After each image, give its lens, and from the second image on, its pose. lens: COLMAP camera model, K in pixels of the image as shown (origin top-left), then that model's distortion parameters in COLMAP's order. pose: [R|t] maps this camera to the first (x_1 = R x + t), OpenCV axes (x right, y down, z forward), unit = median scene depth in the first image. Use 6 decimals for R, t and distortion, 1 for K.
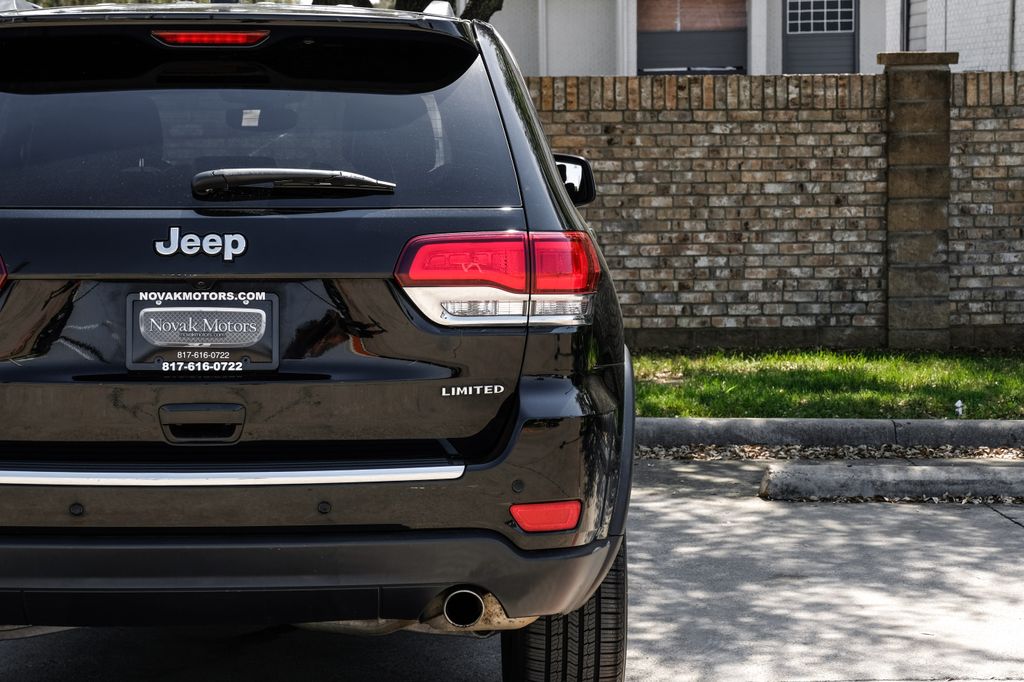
lens RADIAL K [[2541.8, 0, 480.2], [0, 2541.8, 339.7], [0, 0, 1]] dist [0.049260, 0.670287]
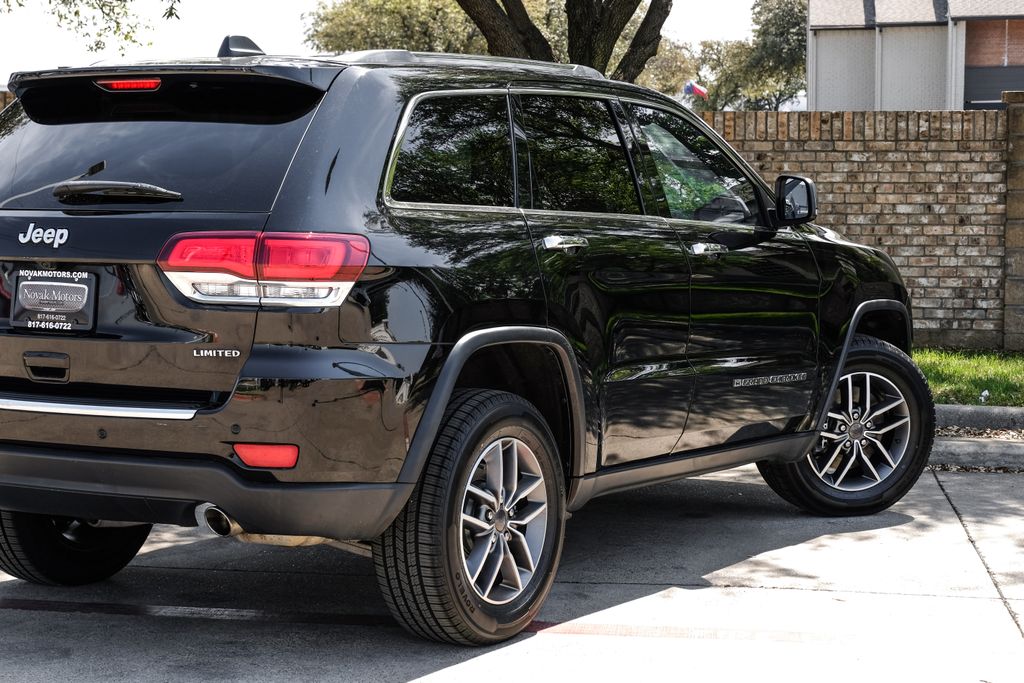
lens RADIAL K [[2367.3, 0, 478.6], [0, 2367.3, 340.2], [0, 0, 1]] dist [0.064246, 0.626172]
pose [[0.980499, 0.023872, -0.195071, 0.137662], [-0.024661, 0.999695, -0.001618, 0.006692], [0.194973, 0.006397, 0.980788, -0.095791]]
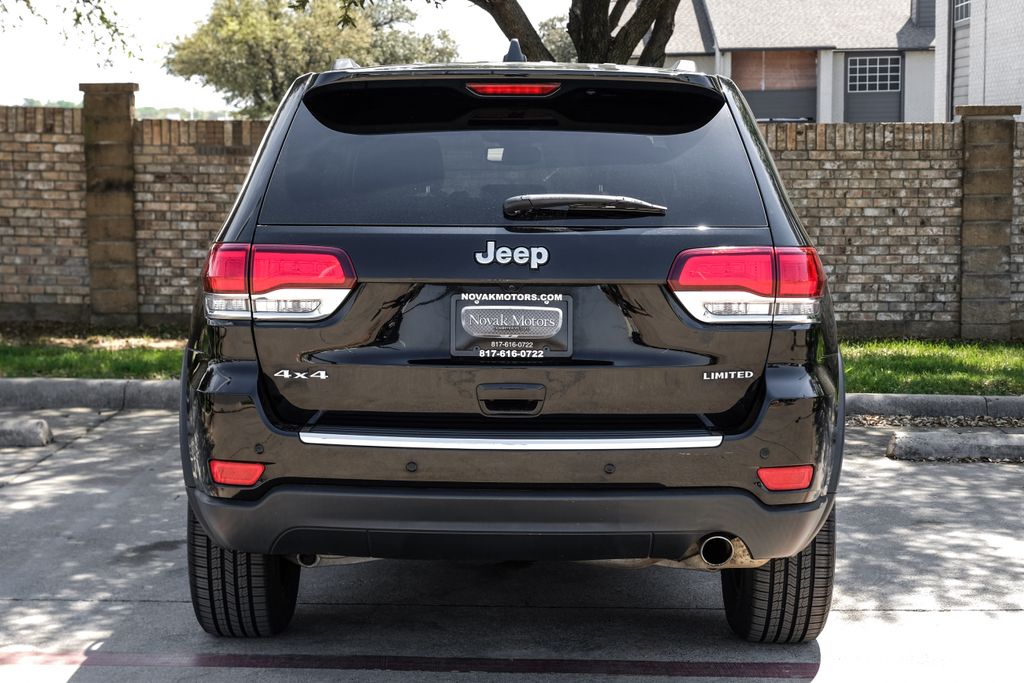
lens RADIAL K [[1918.1, 0, 451.4], [0, 1918.1, 363.5], [0, 0, 1]] dist [0.017928, 0.172074]
pose [[0.997582, 0.010931, -0.068635, -0.027958], [-0.009544, 0.999744, 0.020490, -0.001368], [0.068842, -0.019786, 0.997431, 0.023438]]
